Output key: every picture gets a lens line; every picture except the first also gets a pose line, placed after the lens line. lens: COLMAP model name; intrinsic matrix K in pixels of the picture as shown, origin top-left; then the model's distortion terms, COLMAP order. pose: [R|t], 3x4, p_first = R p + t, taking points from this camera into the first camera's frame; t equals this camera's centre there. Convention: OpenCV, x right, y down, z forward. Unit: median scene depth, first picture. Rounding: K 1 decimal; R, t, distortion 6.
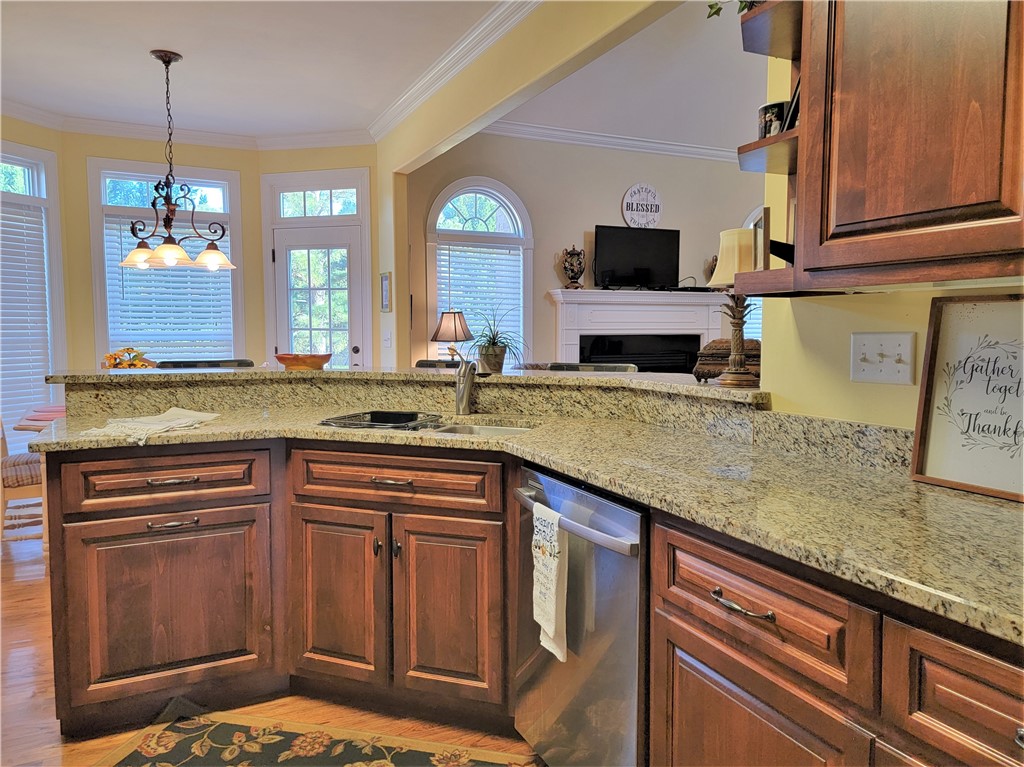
lens RADIAL K [[729.4, 0, 518.5], [0, 729.4, 384.9], [0, 0, 1]] dist [0.071579, -0.060227]
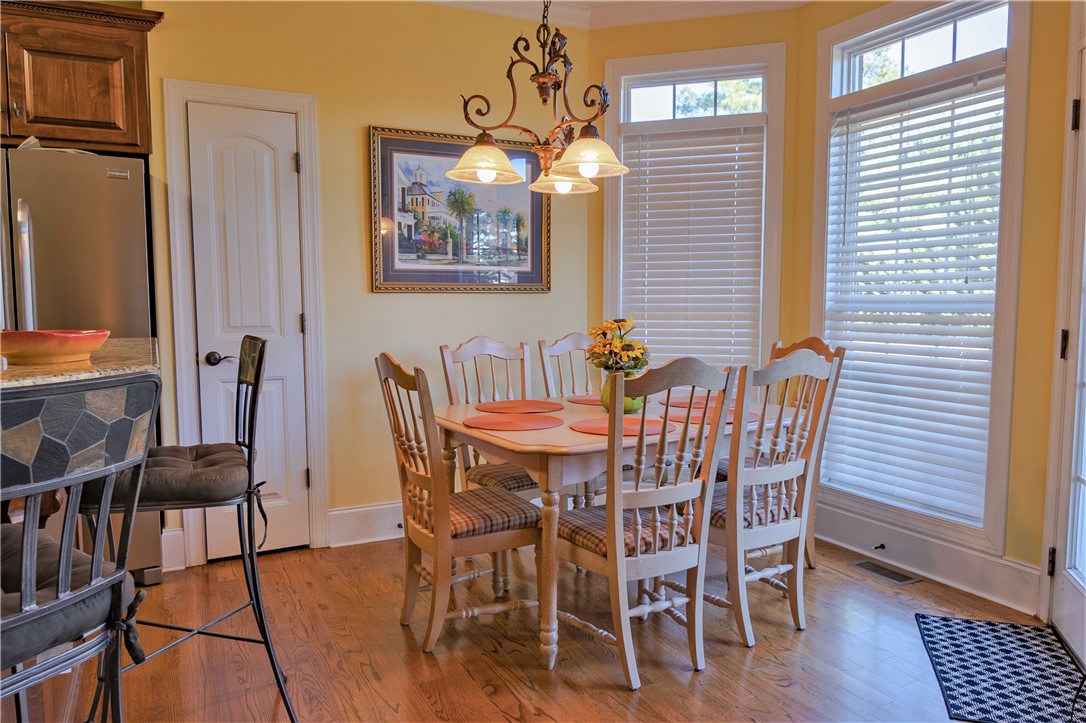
lens RADIAL K [[770.2, 0, 543.0], [0, 770.2, 361.5], [0, 0, 1]] dist [-0.014980, -0.003806]
pose [[0.018404, 0.079831, -0.996639, 0.303498], [-0.075861, 0.994046, 0.078222, -0.126373], [0.996949, 0.074166, 0.024350, 1.922611]]
